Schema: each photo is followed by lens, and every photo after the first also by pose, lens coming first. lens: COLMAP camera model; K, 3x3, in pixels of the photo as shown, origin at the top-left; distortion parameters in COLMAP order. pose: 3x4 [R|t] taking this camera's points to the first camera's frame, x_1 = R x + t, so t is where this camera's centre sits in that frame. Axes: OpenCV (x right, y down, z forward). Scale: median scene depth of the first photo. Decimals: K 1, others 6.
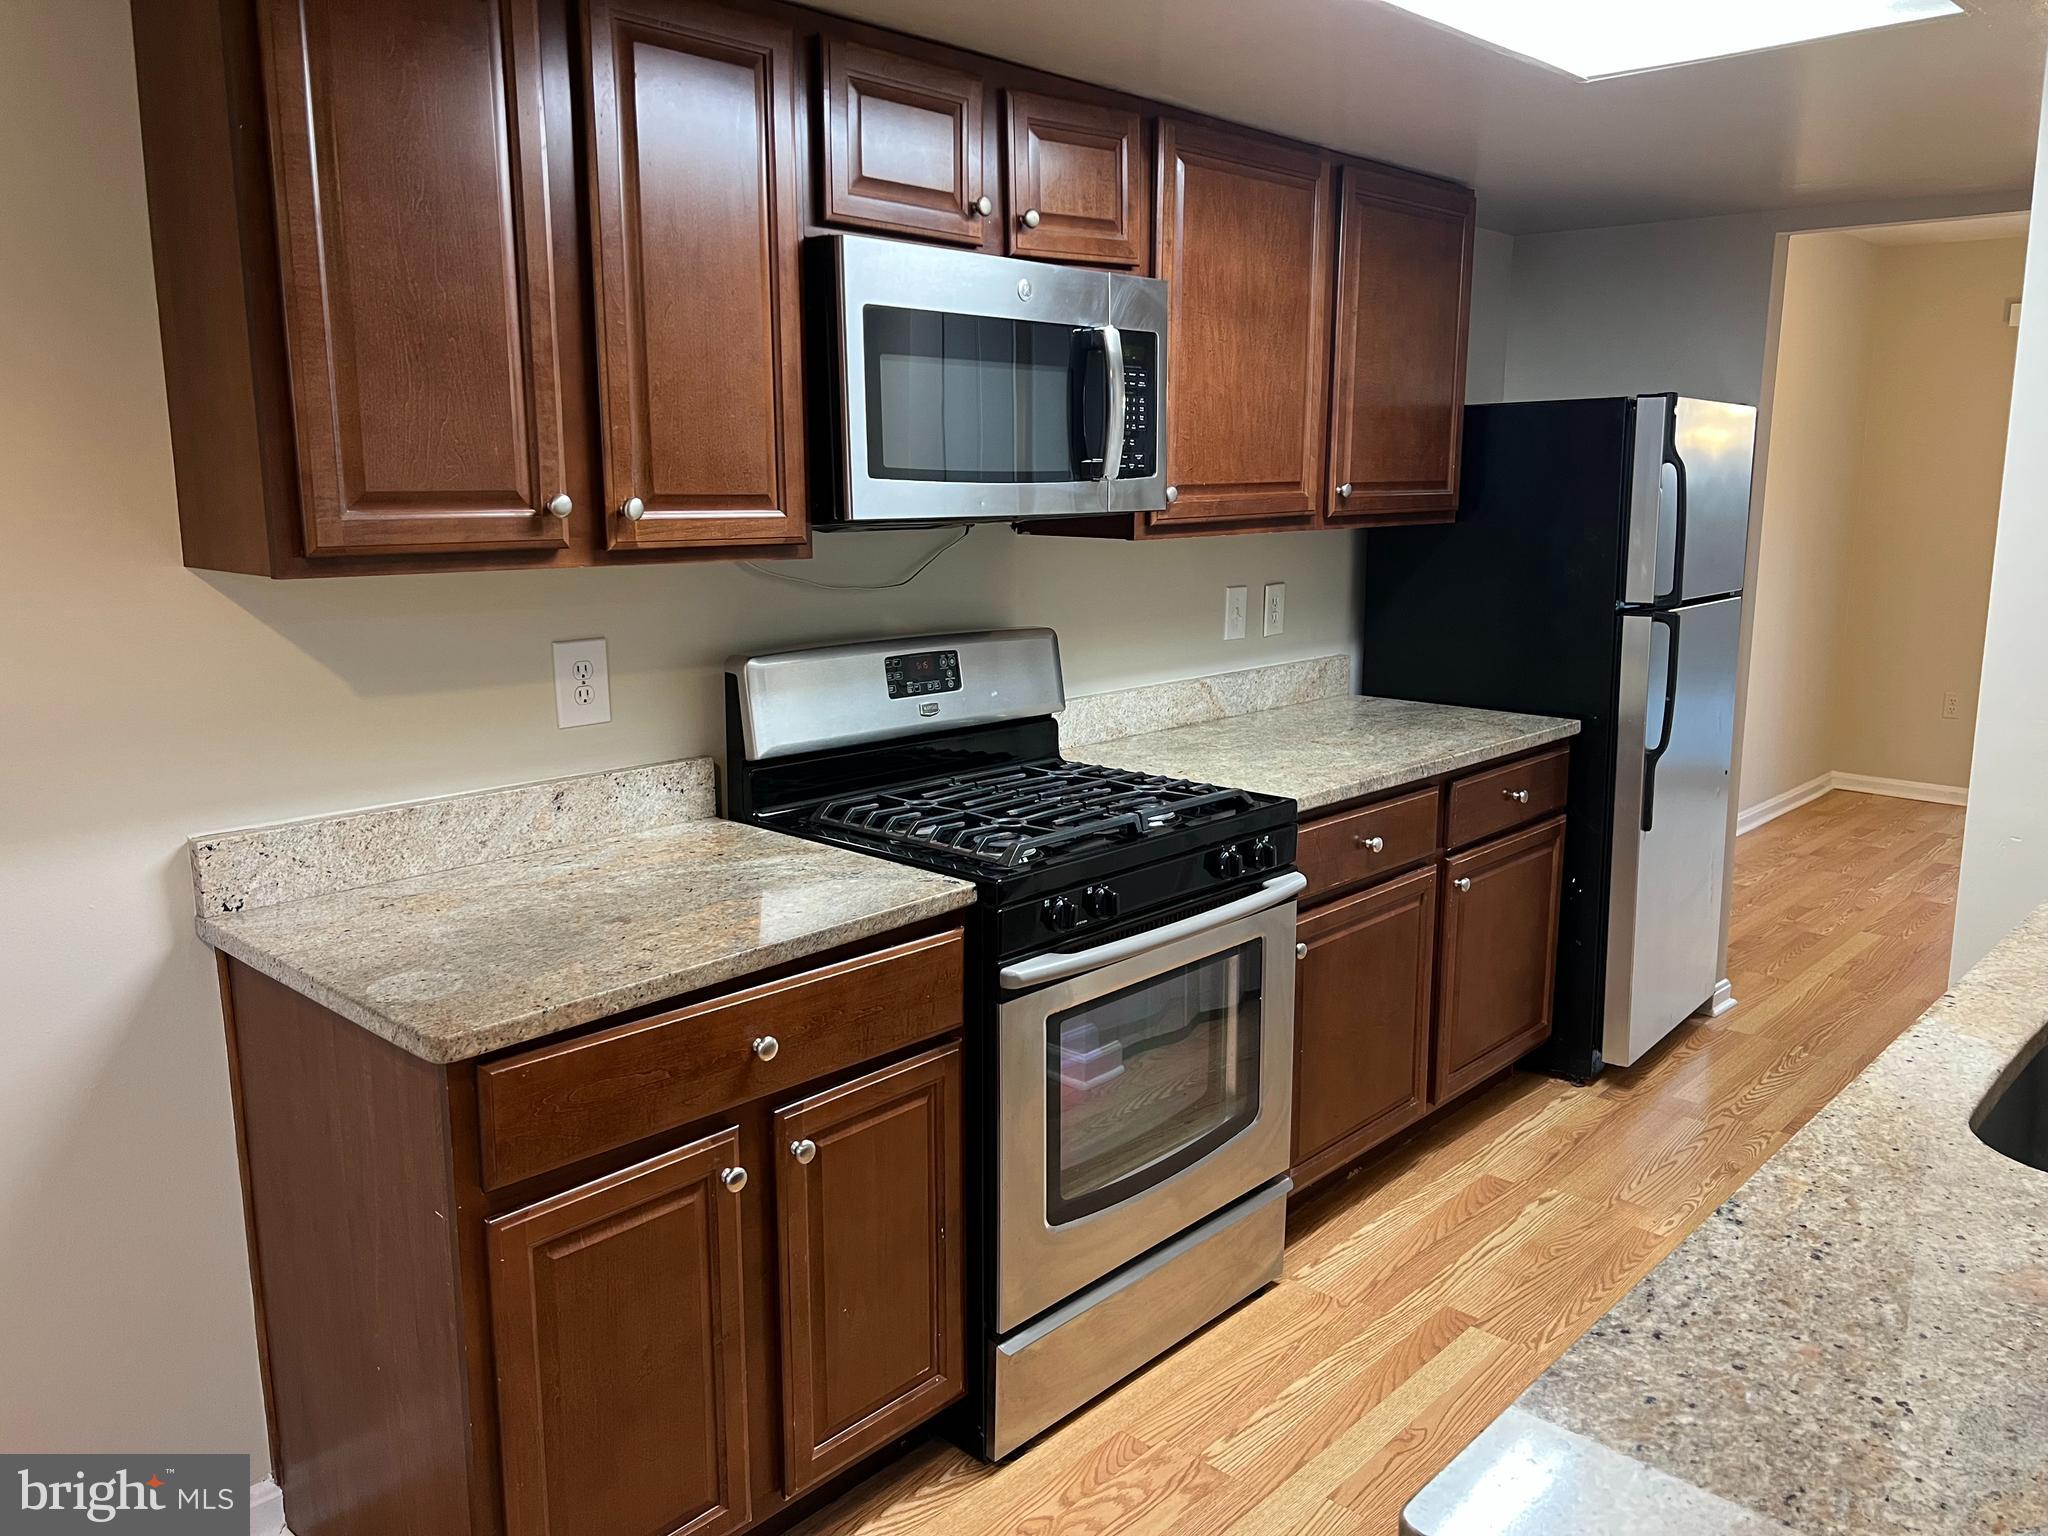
lens RADIAL K [[1533.2, 0, 1033.4], [0, 1533.2, 754.0], [0, 0, 1]] dist [0.058232, -0.071315]
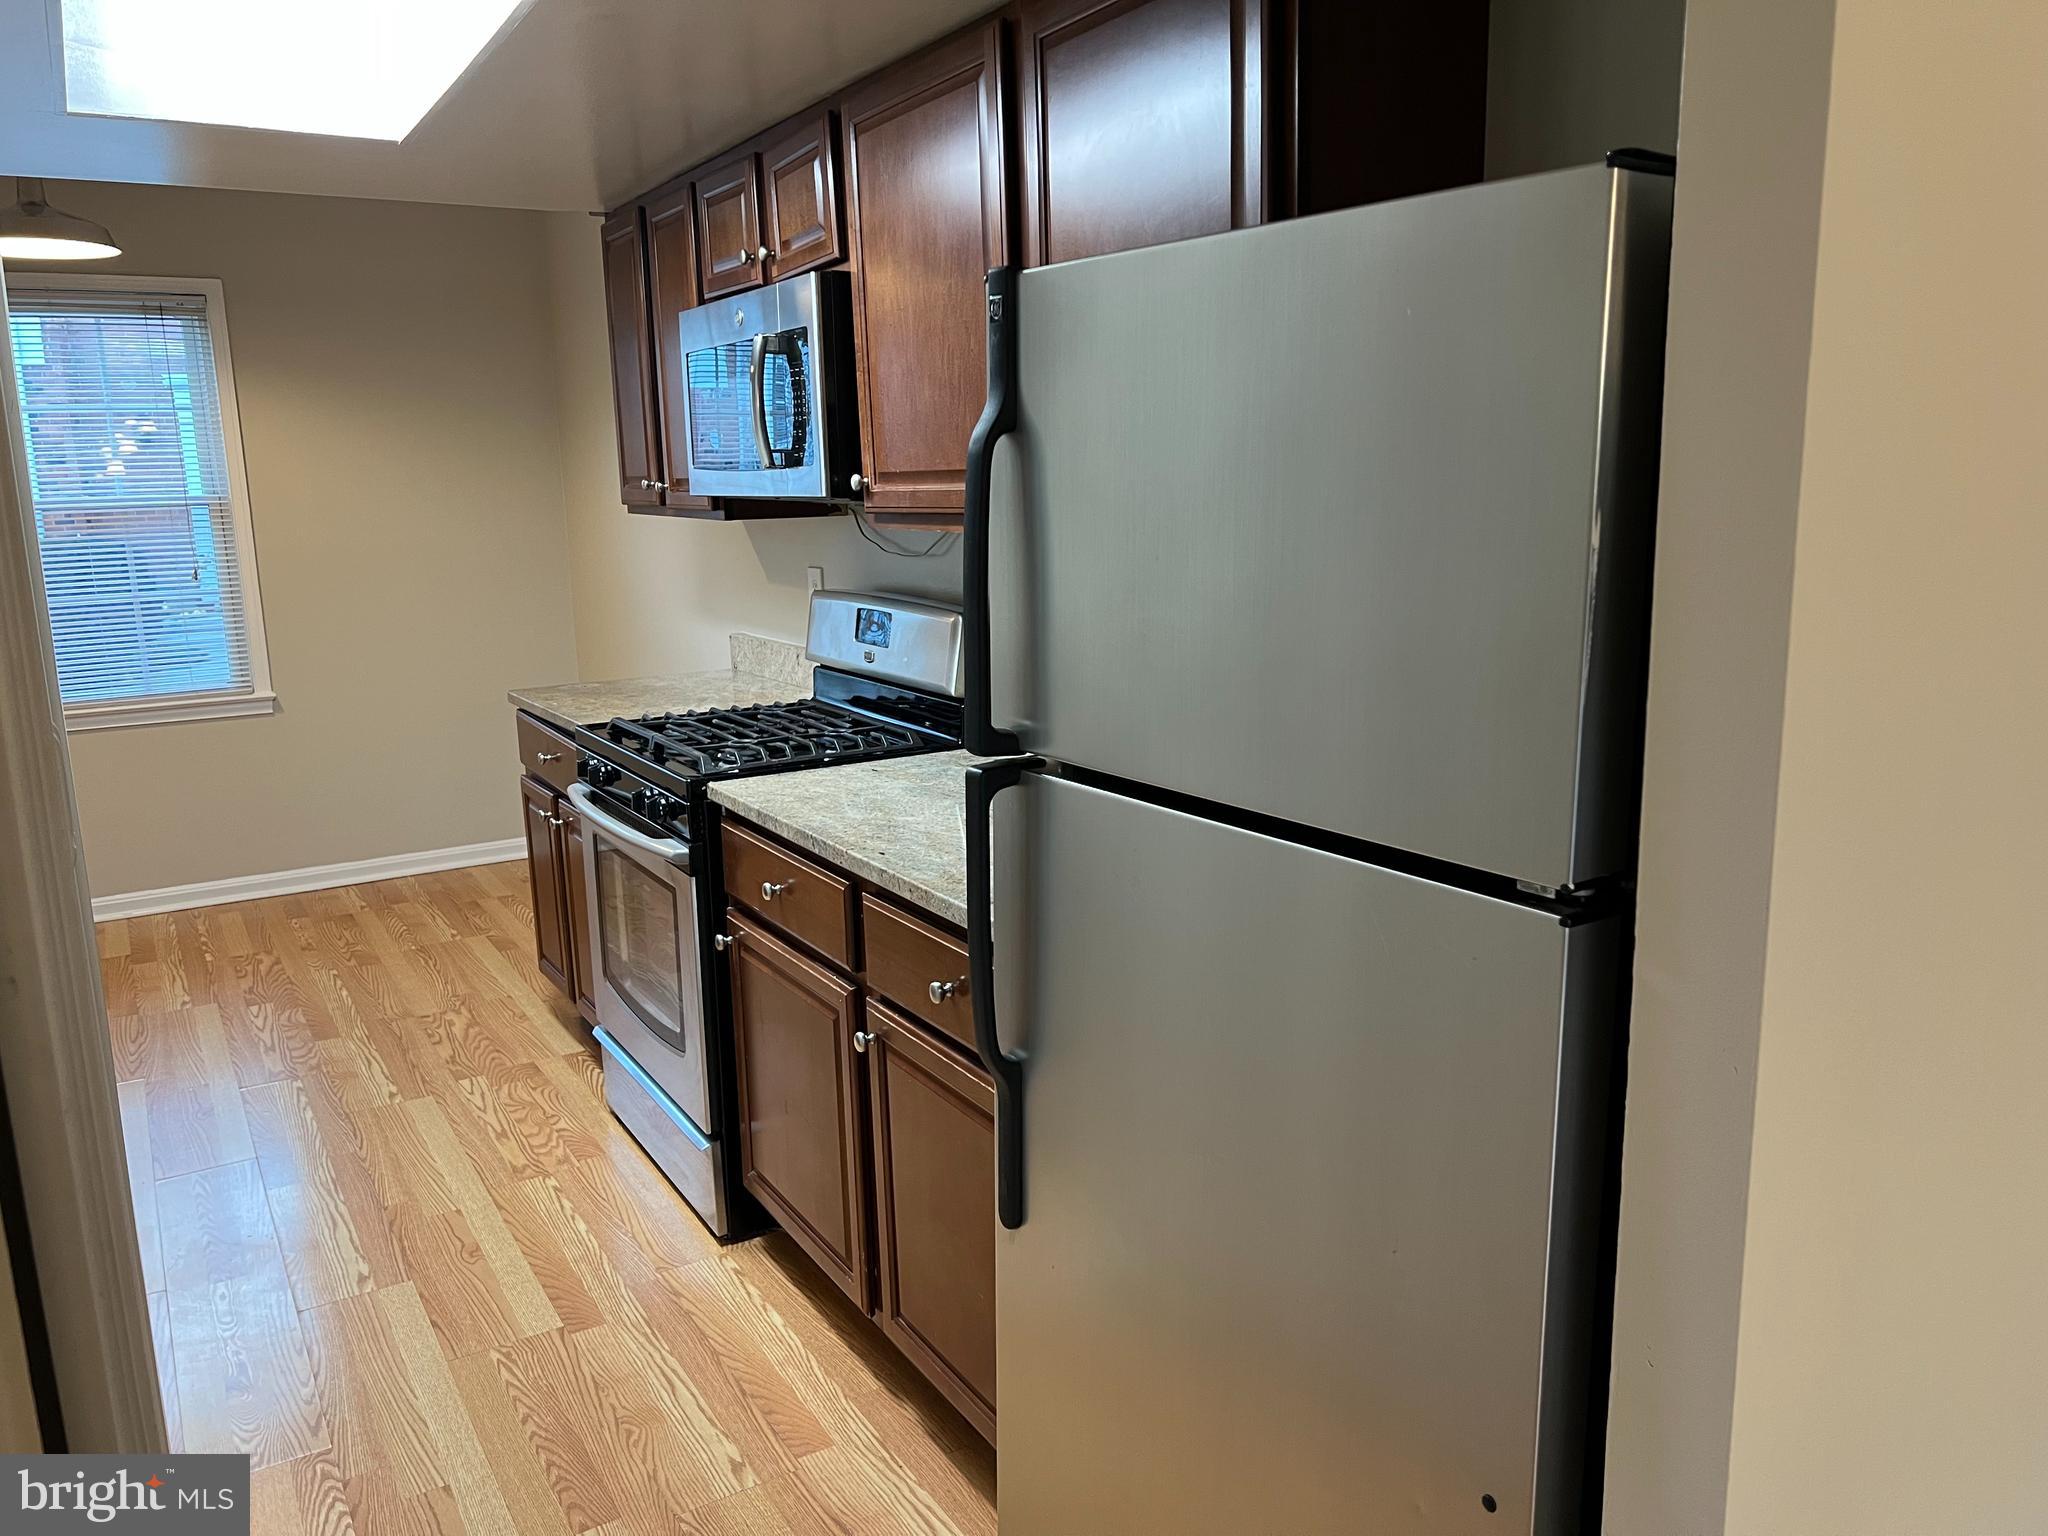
lens RADIAL K [[1533.2, 0, 1038.5], [0, 1533.2, 765.8], [0, 0, 1]] dist [0.058232, -0.071315]
pose [[-0.268696, 0.195282, -0.943222, 1.273900], [-0.149863, 0.958833, 0.241206, -0.312005], [0.951495, 0.206165, -0.228369, 1.719426]]
